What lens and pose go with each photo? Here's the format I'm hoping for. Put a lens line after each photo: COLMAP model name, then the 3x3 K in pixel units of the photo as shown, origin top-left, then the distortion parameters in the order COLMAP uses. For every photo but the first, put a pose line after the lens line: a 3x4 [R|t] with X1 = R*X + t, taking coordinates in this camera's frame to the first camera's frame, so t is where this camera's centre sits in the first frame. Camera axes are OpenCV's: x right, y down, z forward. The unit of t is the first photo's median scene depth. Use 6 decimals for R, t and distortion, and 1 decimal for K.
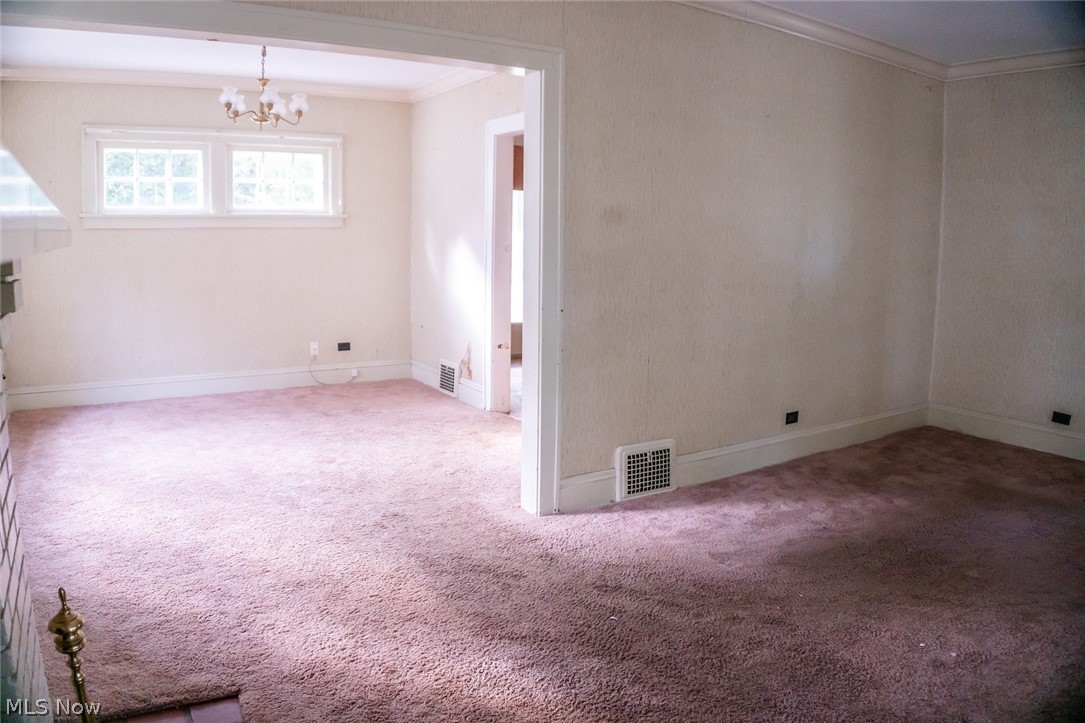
lens RADIAL K [[785.3, 0, 542.5], [0, 785.3, 361.5], [0, 0, 1]] dist [-0.236092, 0.106130]
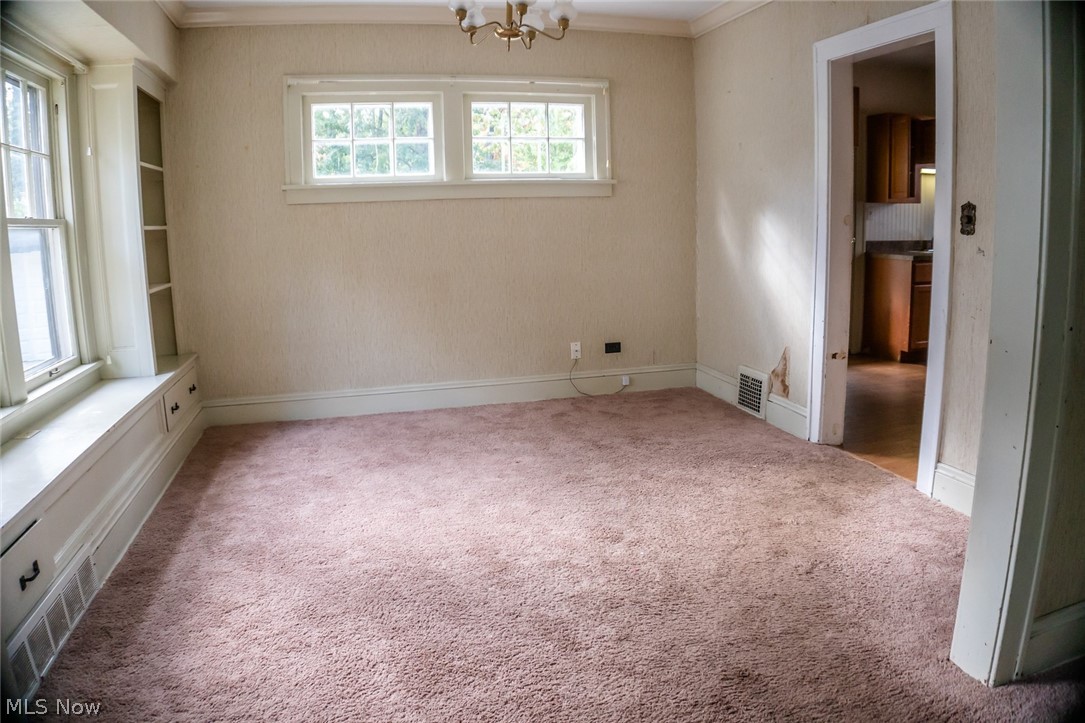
lens RADIAL K [[785.3, 0, 542.5], [0, 785.3, 361.5], [0, 0, 1]] dist [-0.236092, 0.106130]
pose [[0.954446, 0.015030, -0.298004, -0.105353], [-0.007474, 0.999621, 0.026481, -0.031429], [0.298289, -0.023047, 0.954197, 0.261449]]
